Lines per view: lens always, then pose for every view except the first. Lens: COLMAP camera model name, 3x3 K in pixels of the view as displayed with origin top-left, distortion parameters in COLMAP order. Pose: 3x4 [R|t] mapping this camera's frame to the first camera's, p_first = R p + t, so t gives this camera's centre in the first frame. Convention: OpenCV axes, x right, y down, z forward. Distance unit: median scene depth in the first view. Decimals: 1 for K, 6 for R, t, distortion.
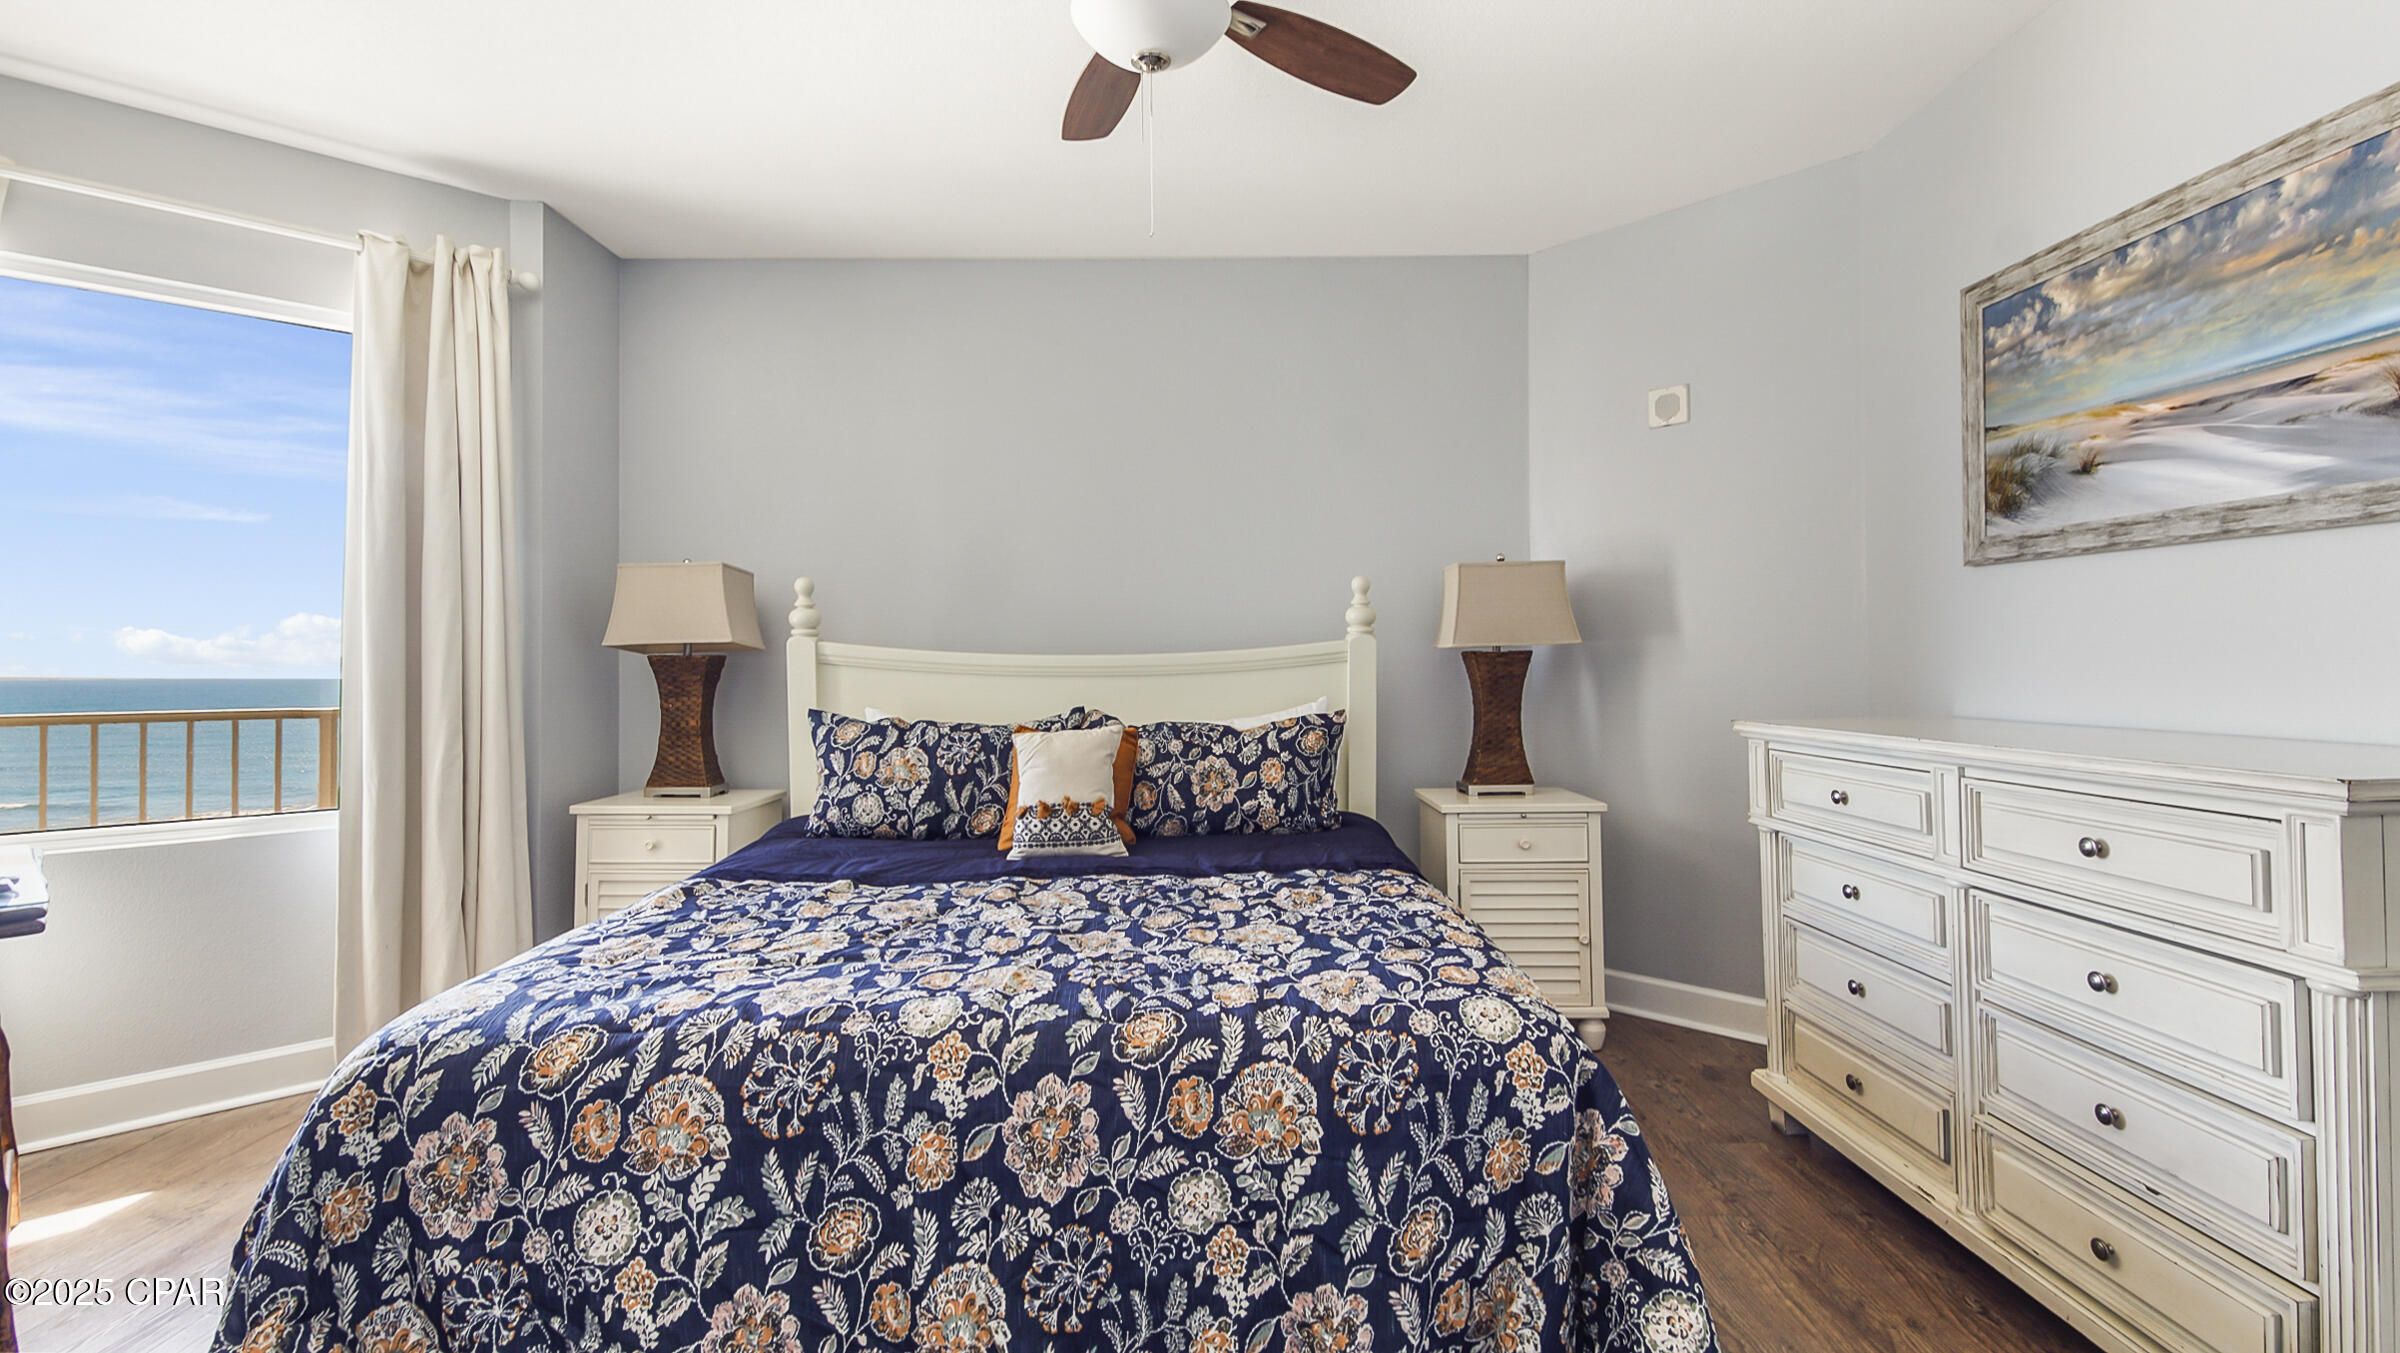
lens RADIAL K [[1089.6, 0, 1199.5], [0, 1089.6, 661.0], [0, 0, 1]] dist [0.023745, -0.000034]
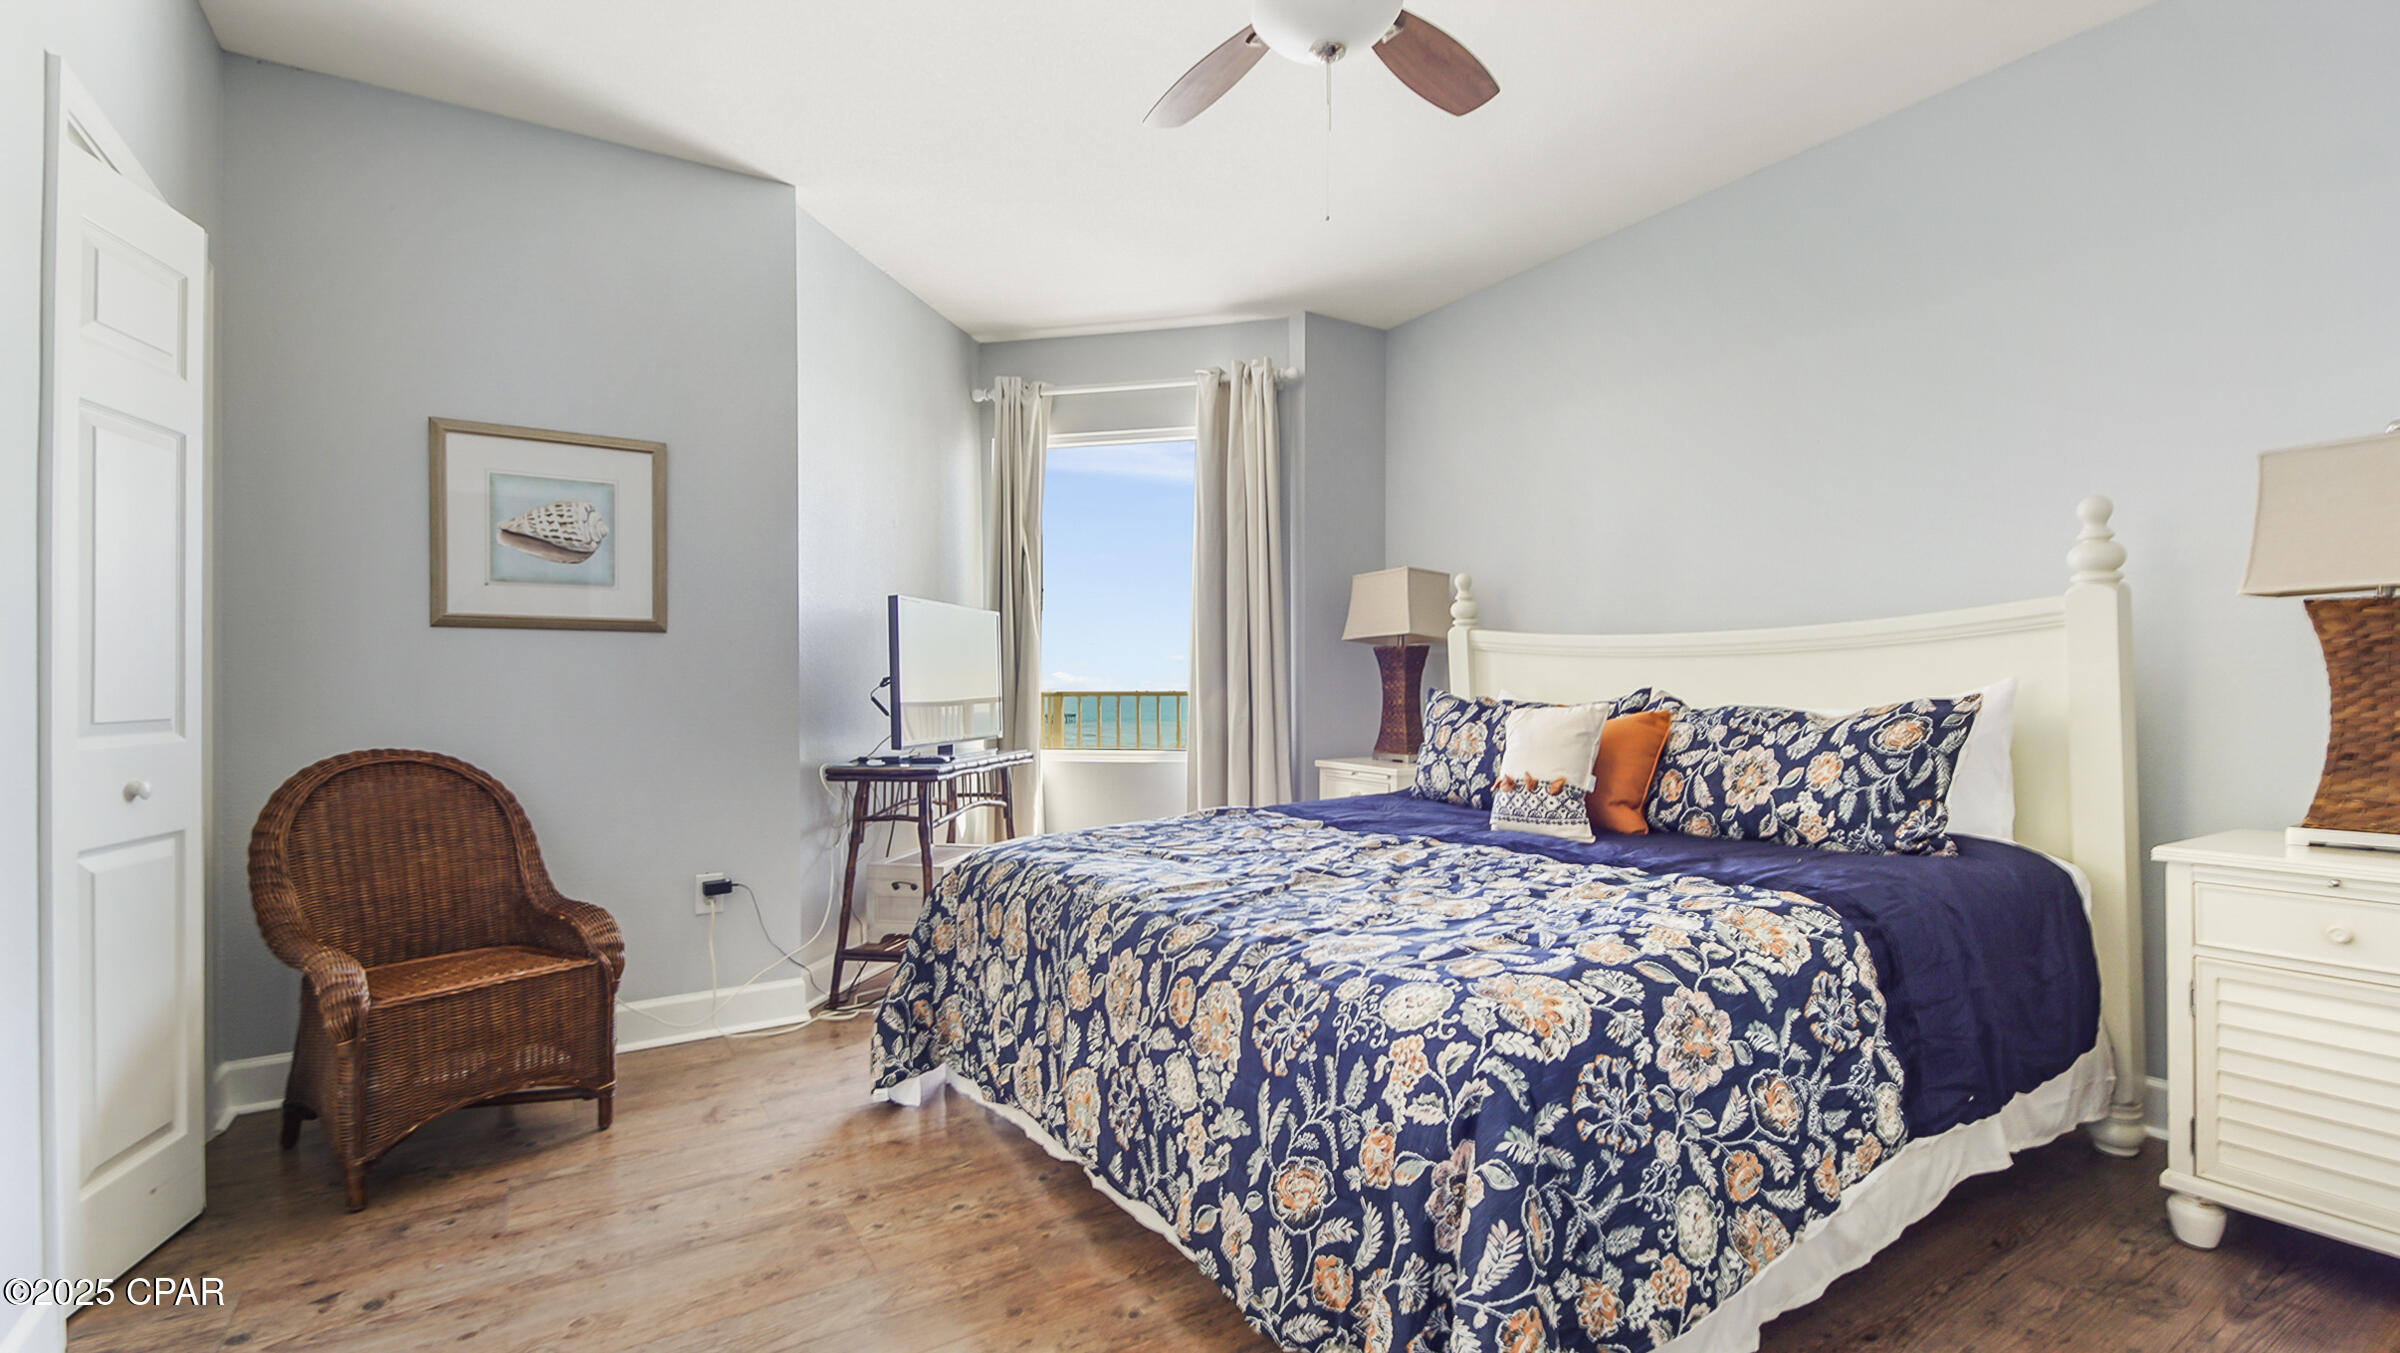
lens RADIAL K [[1061.4, 0, 1186.9], [0, 1061.4, 698.0], [0, 0, 1]] dist [0.032678, -0.021817]
pose [[0.518008, 0.013319, -0.855272, 0.492385], [0.006218, 0.999794, 0.019336, 0.033132], [0.855353, -0.015334, 0.517818, 0.218829]]
